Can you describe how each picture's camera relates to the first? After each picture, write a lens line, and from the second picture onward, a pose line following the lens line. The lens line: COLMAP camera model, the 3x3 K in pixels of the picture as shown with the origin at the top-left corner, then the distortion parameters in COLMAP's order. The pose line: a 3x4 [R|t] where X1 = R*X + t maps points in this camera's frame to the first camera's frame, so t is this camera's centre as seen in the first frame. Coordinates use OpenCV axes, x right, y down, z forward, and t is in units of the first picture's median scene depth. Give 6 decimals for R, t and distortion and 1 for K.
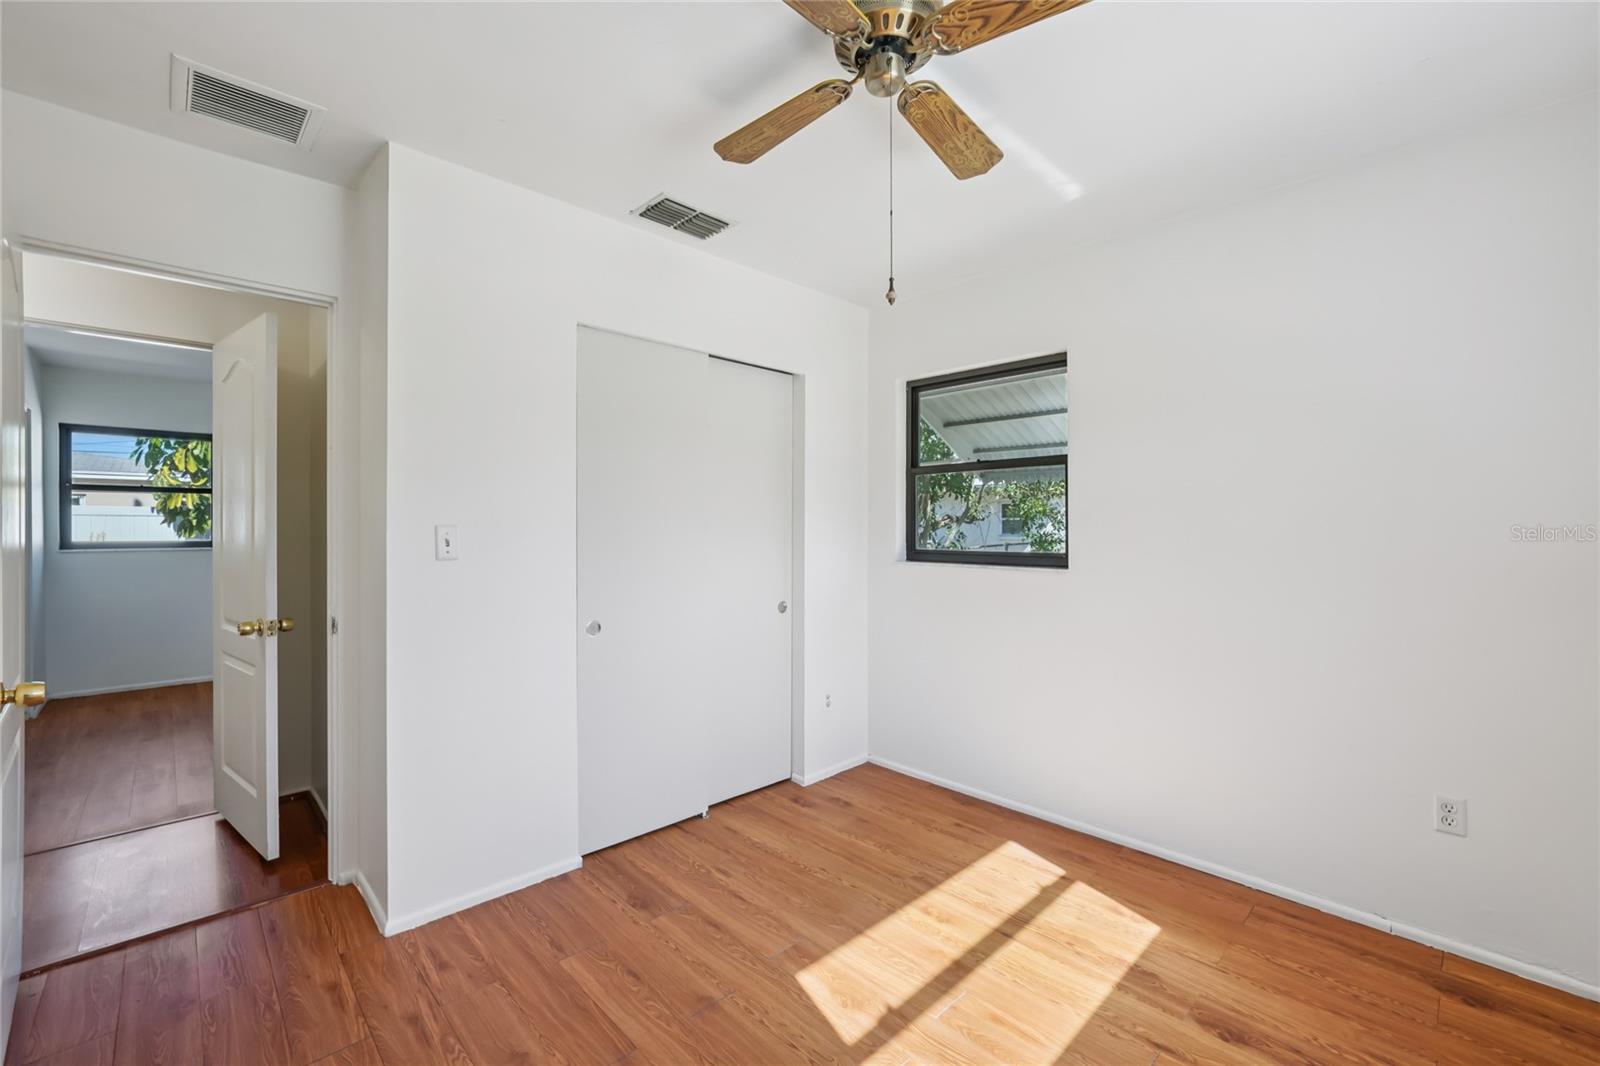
lens RADIAL K [[674.1, 0, 792.5], [0, 674.1, 529.7], [0, 0, 1]] dist [0.000805, 0.001618]
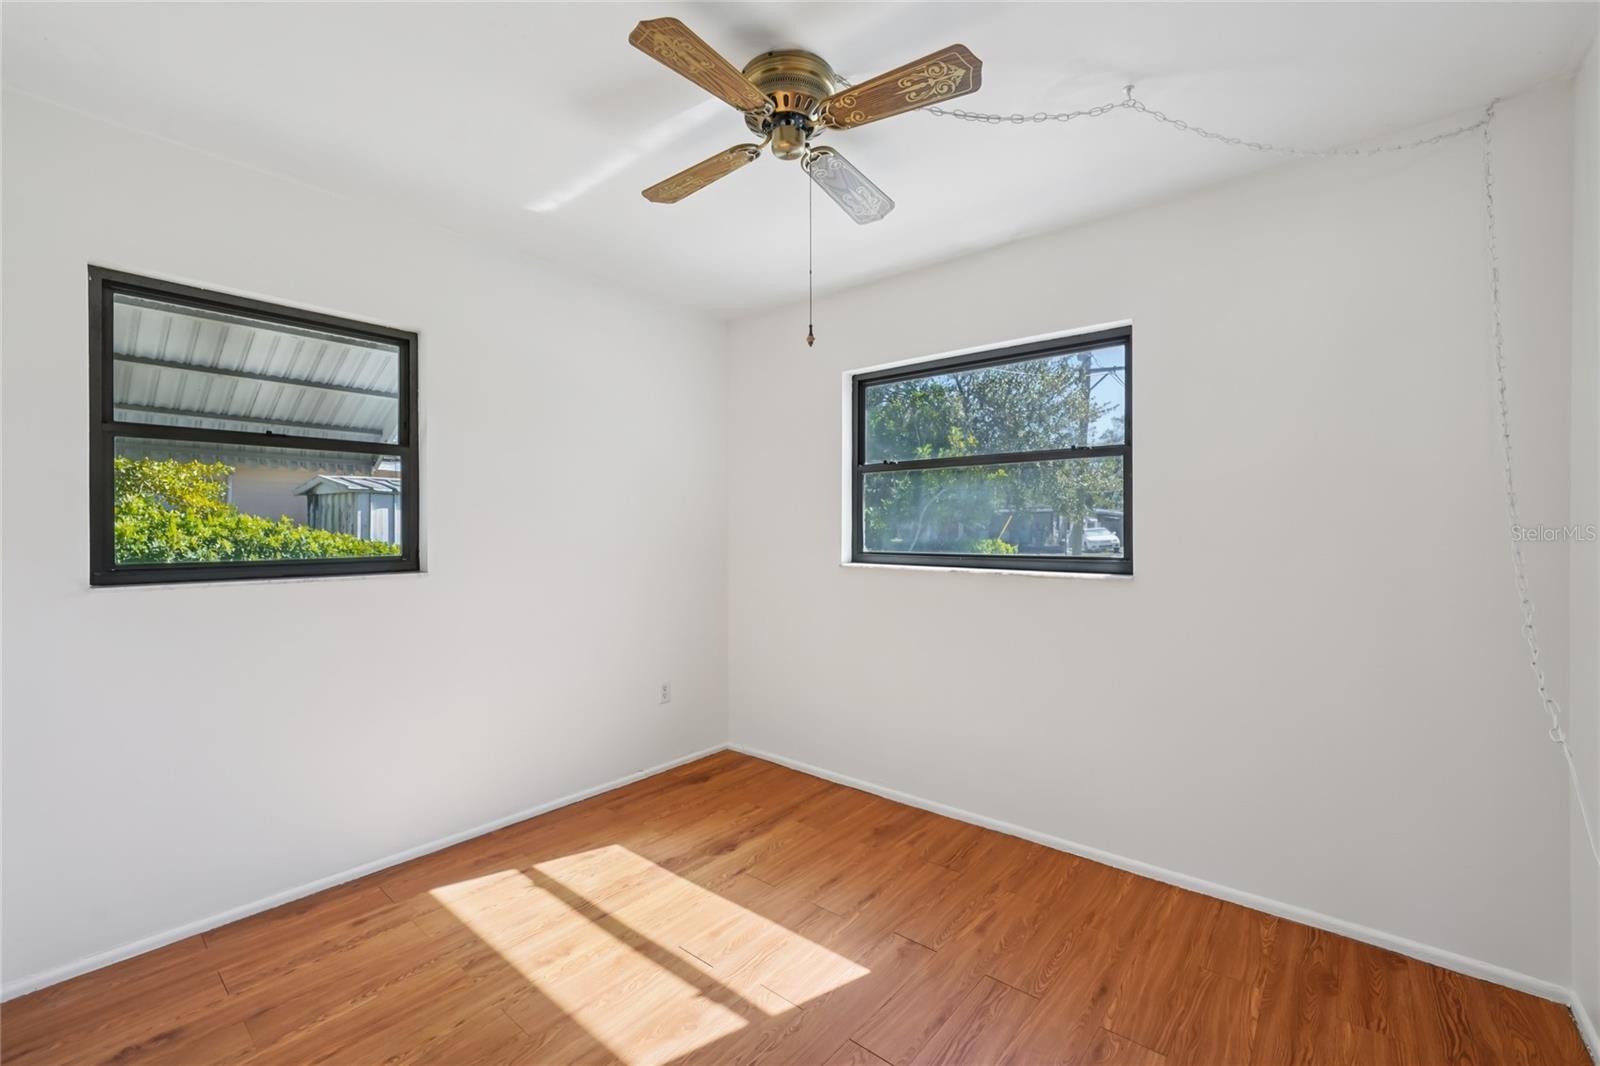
lens RADIAL K [[674.1, 0, 792.6], [0, 674.1, 530.4], [0, 0, 1]] dist [0.000805, 0.001618]
pose [[-0.104519, -0.005704, 0.994507, -0.718058], [0.001218, 0.999982, 0.005863, -0.005018], [-0.994522, 0.001824, -0.104510, 0.776029]]
